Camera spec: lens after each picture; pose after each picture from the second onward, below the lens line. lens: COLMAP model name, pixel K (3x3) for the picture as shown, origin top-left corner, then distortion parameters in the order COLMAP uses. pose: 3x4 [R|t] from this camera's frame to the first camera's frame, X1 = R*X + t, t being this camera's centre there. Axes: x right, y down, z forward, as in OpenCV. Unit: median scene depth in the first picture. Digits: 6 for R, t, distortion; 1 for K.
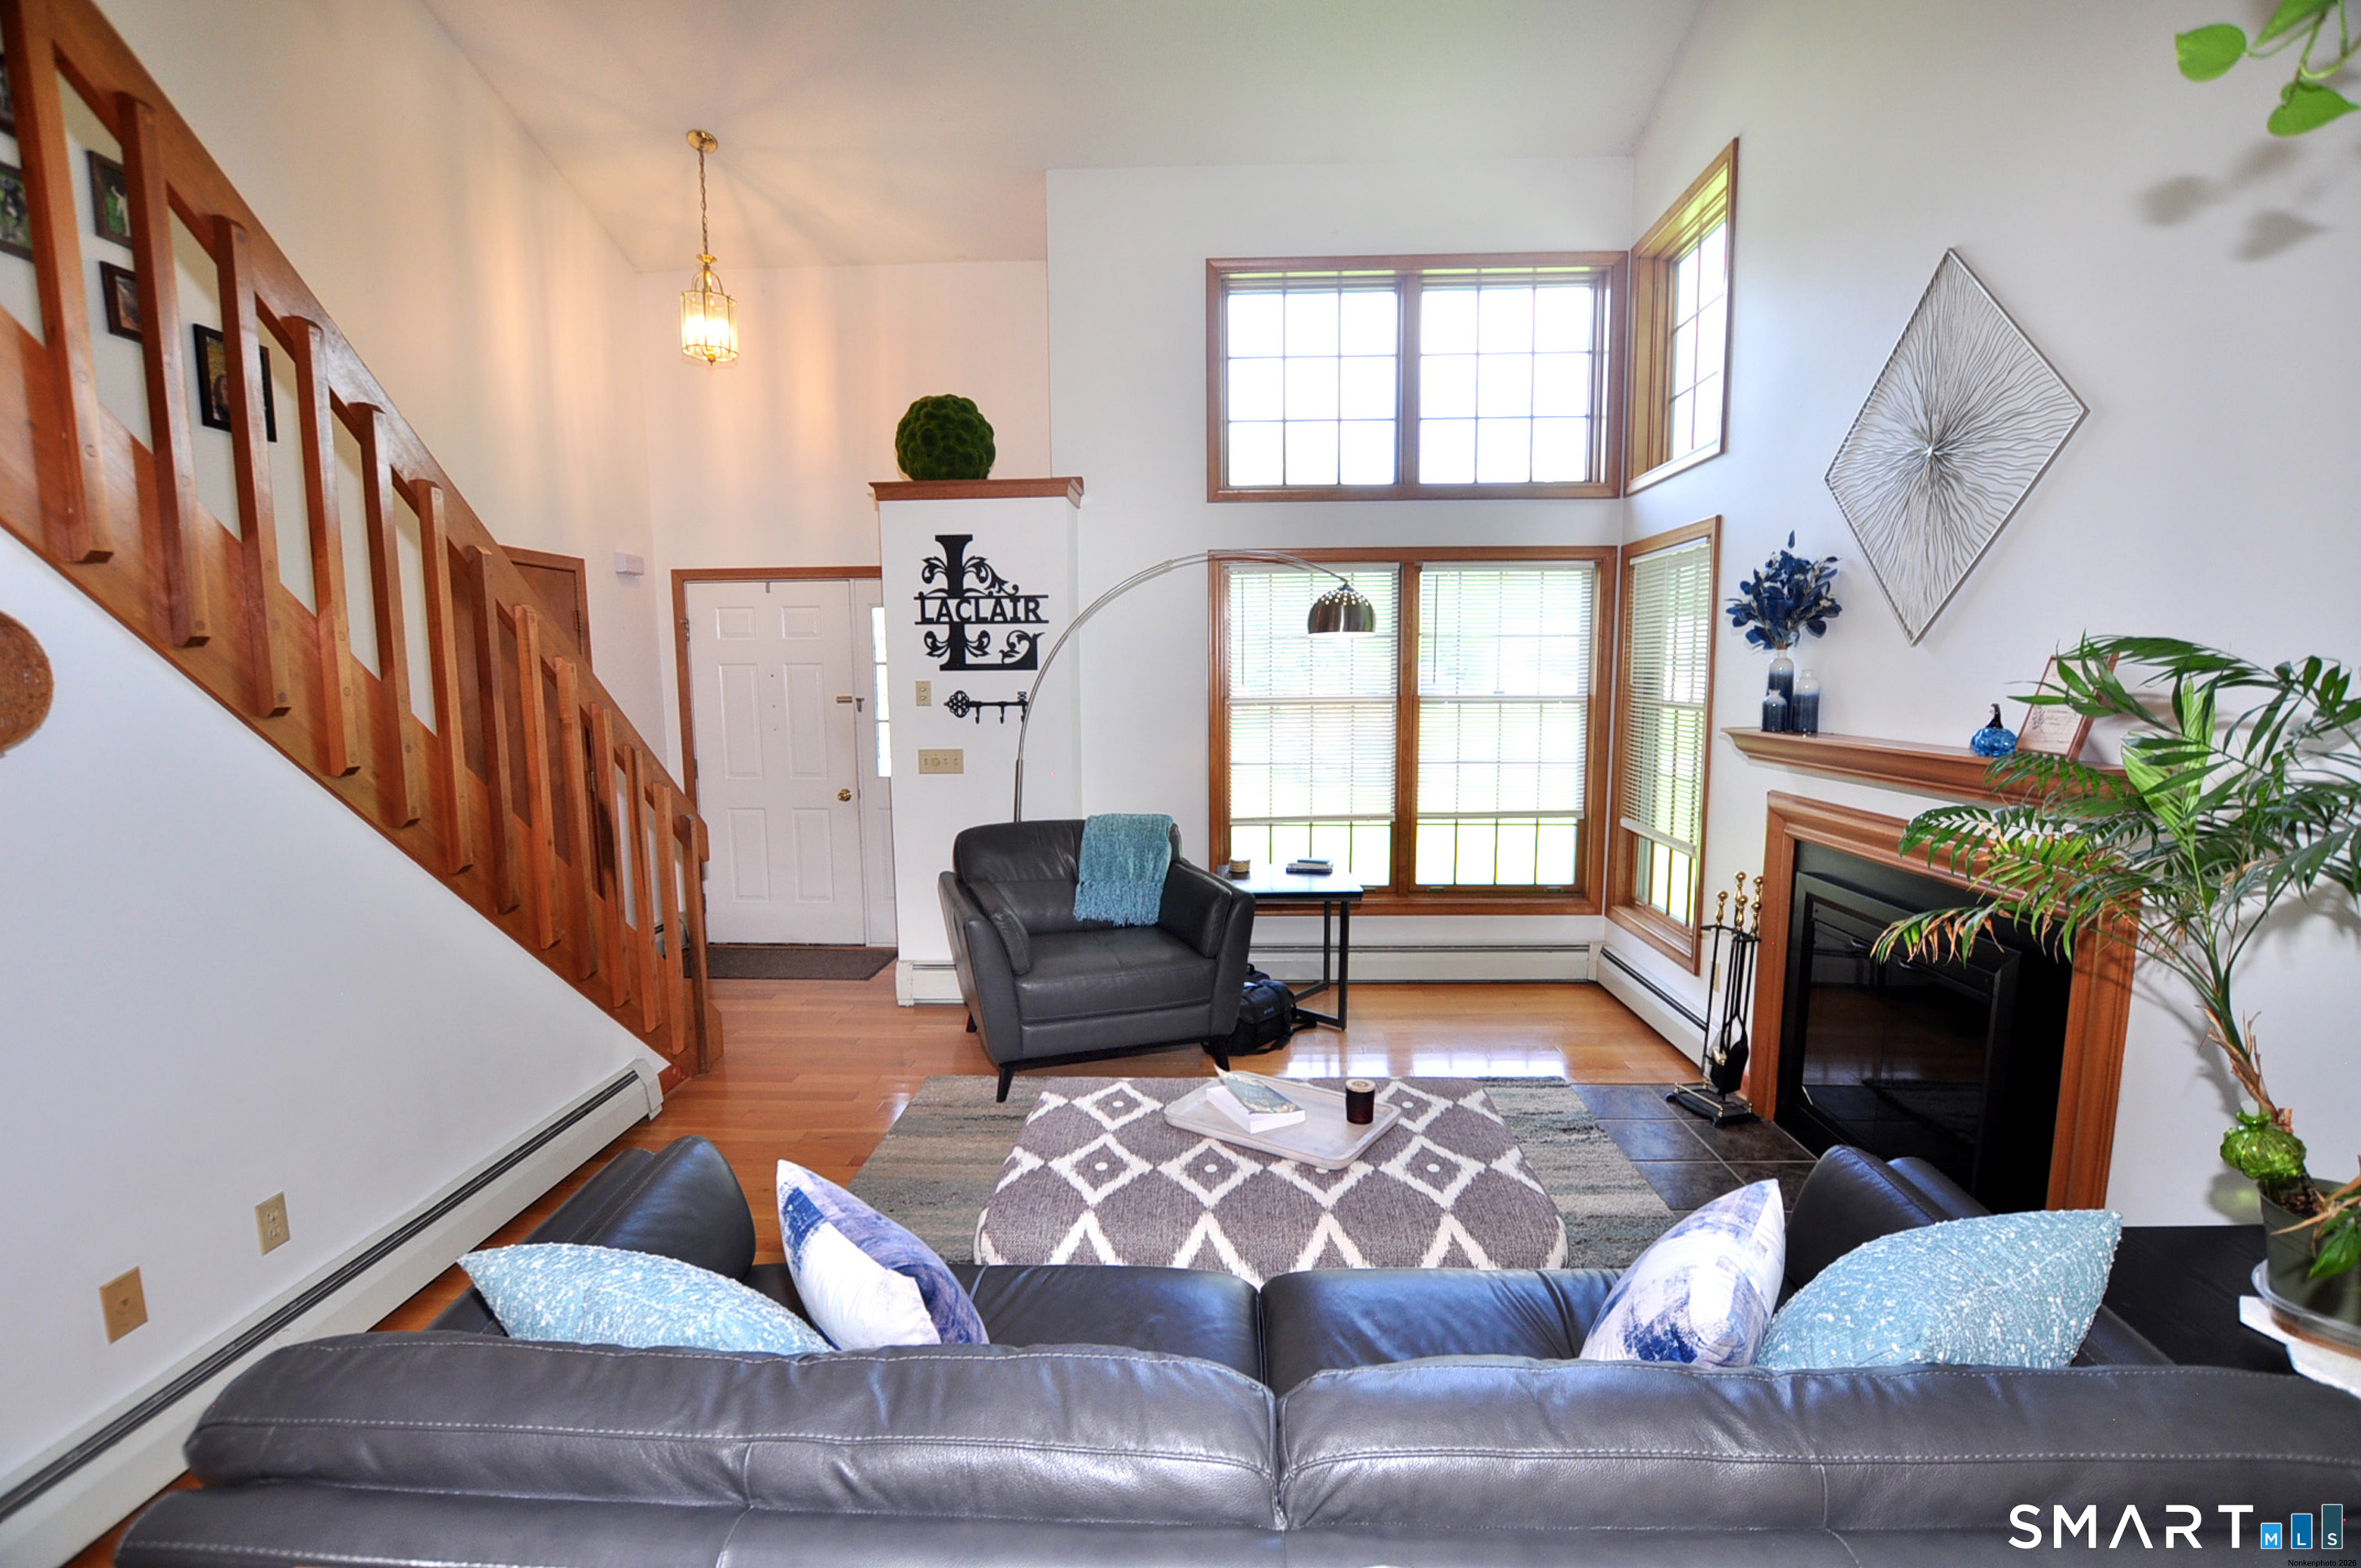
lens RADIAL K [[1047.1, 0, 1185.3], [0, 1047.1, 797.3], [0, 0, 1]] dist [-0.024970, -0.001467]
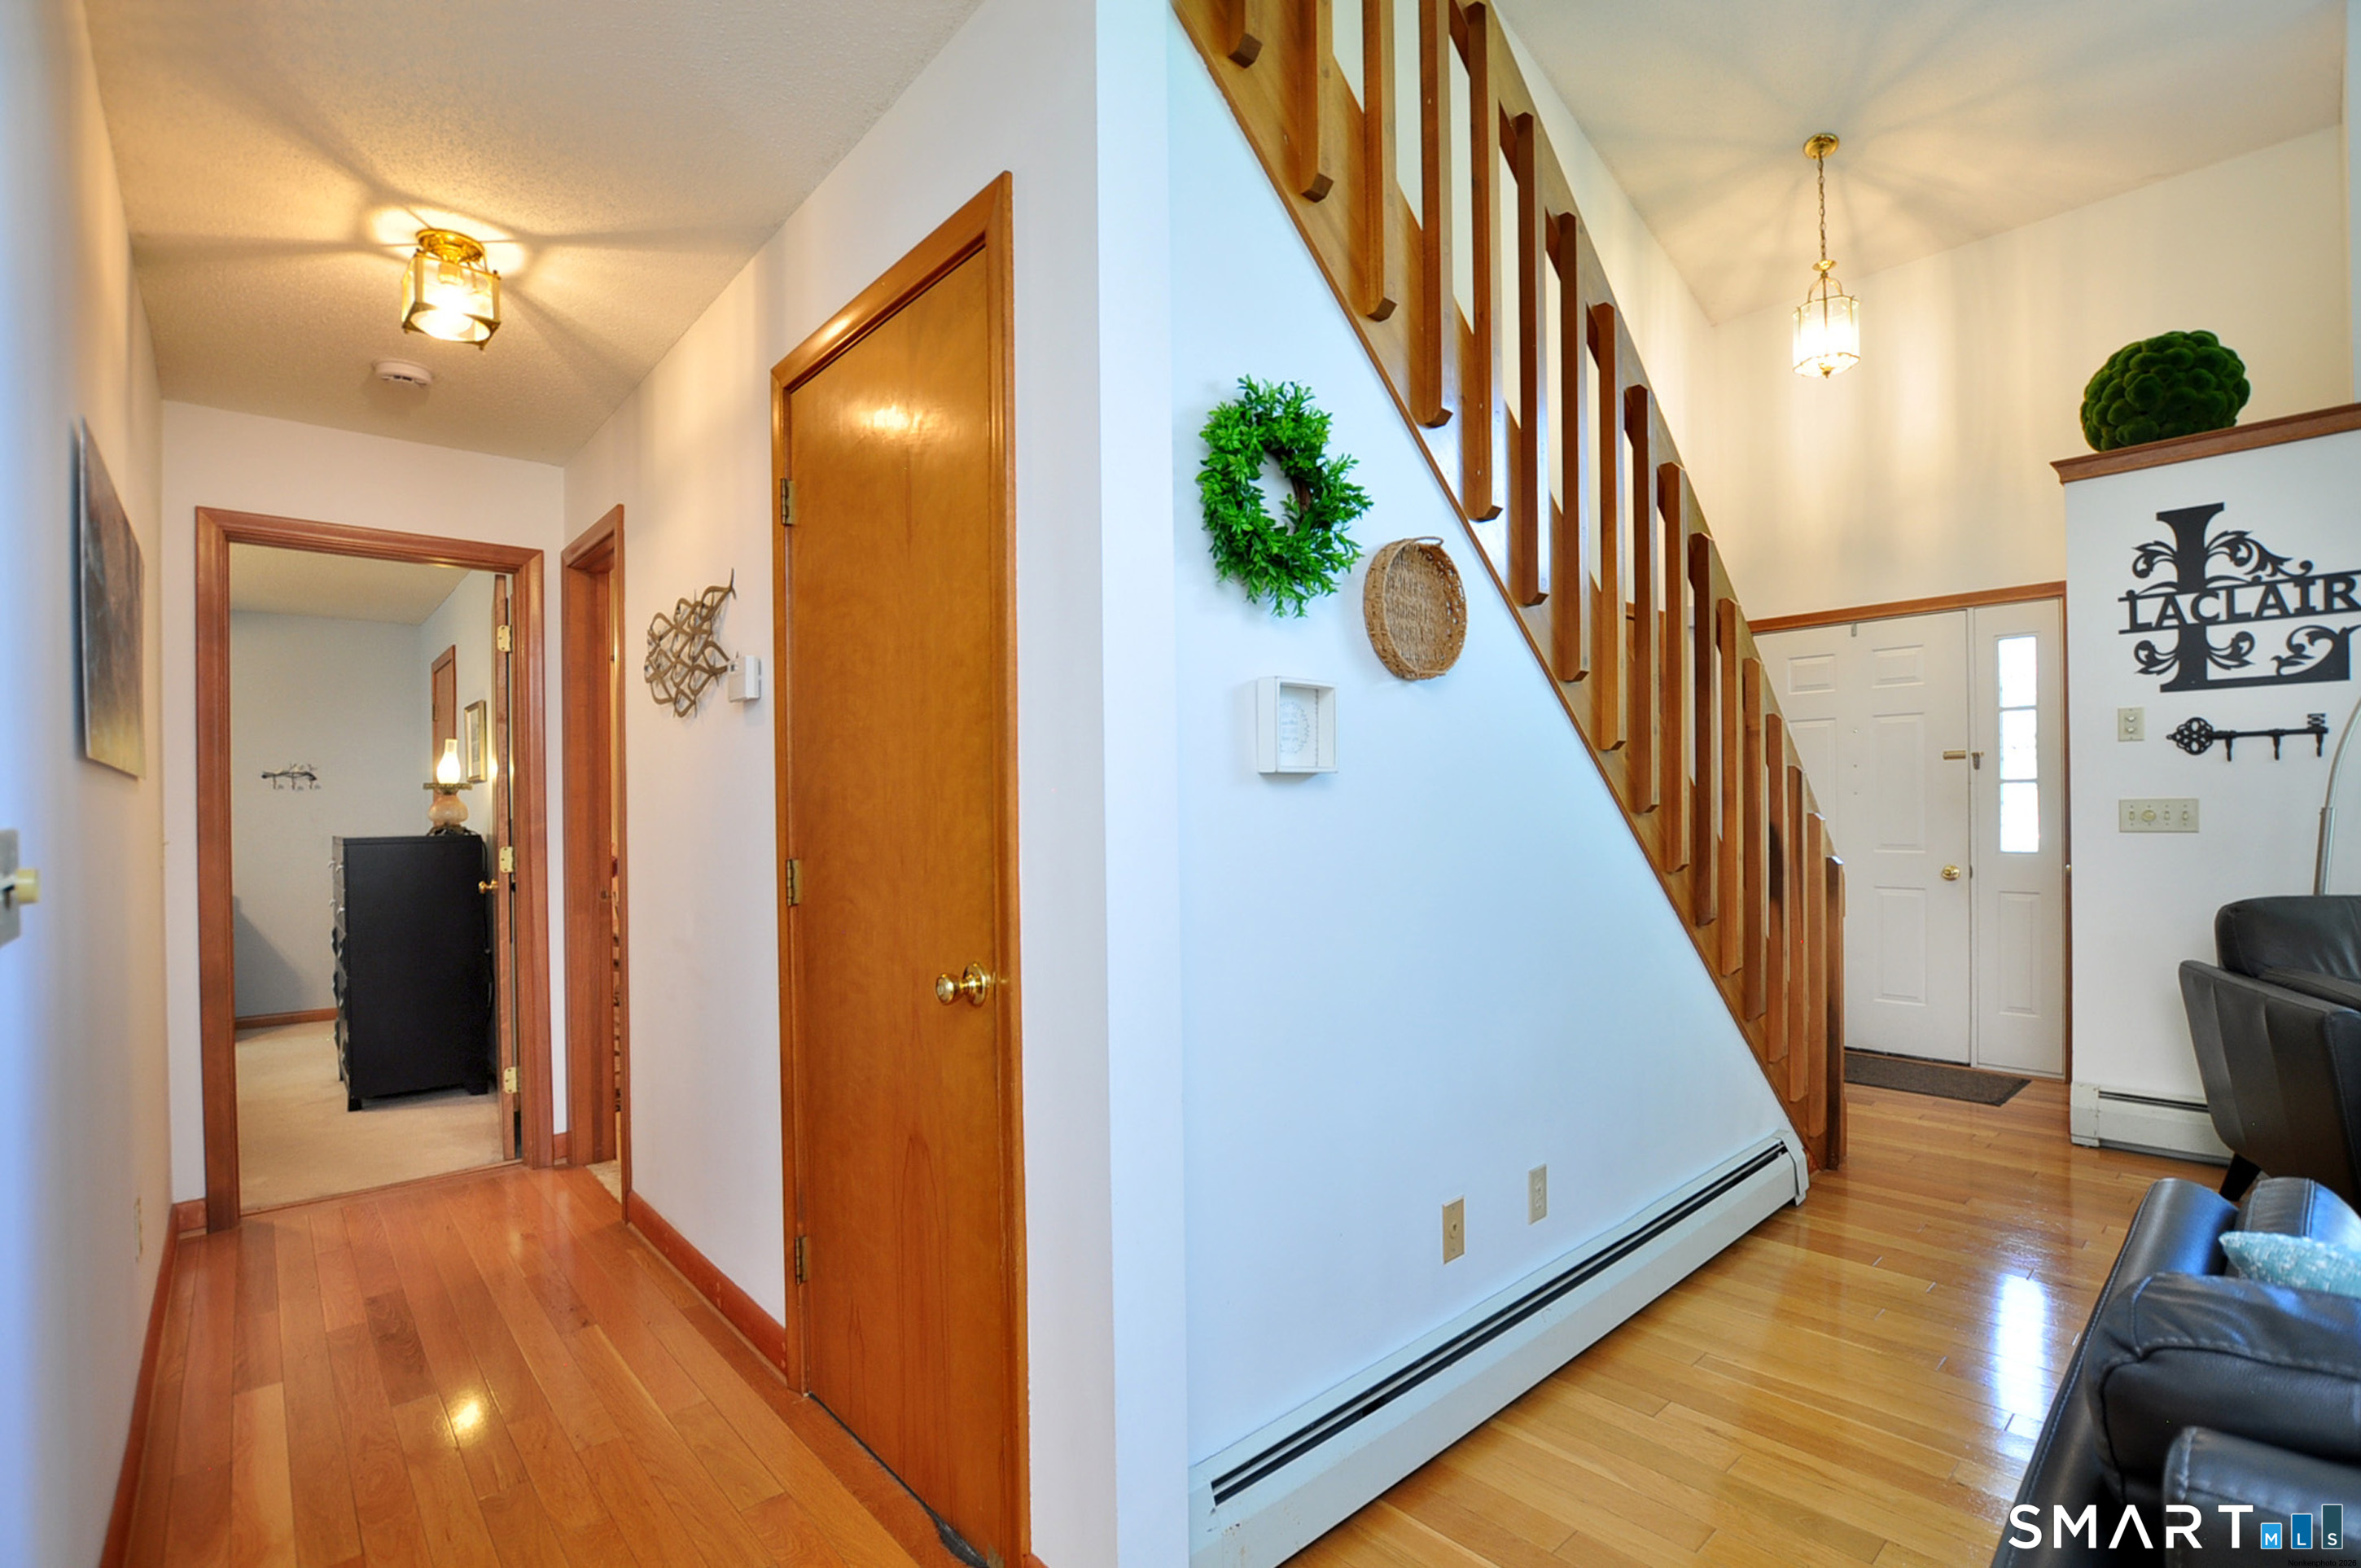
lens RADIAL K [[1047.1, 0, 1181.1], [0, 1047.1, 818.6], [0, 0, 1]] dist [-0.024970, -0.001467]
pose [[0.690541, 0.002549, -0.723289, -0.191489], [-0.079010, 0.994275, -0.071928, 0.074560], [0.718965, 0.106817, 0.686789, 0.016600]]
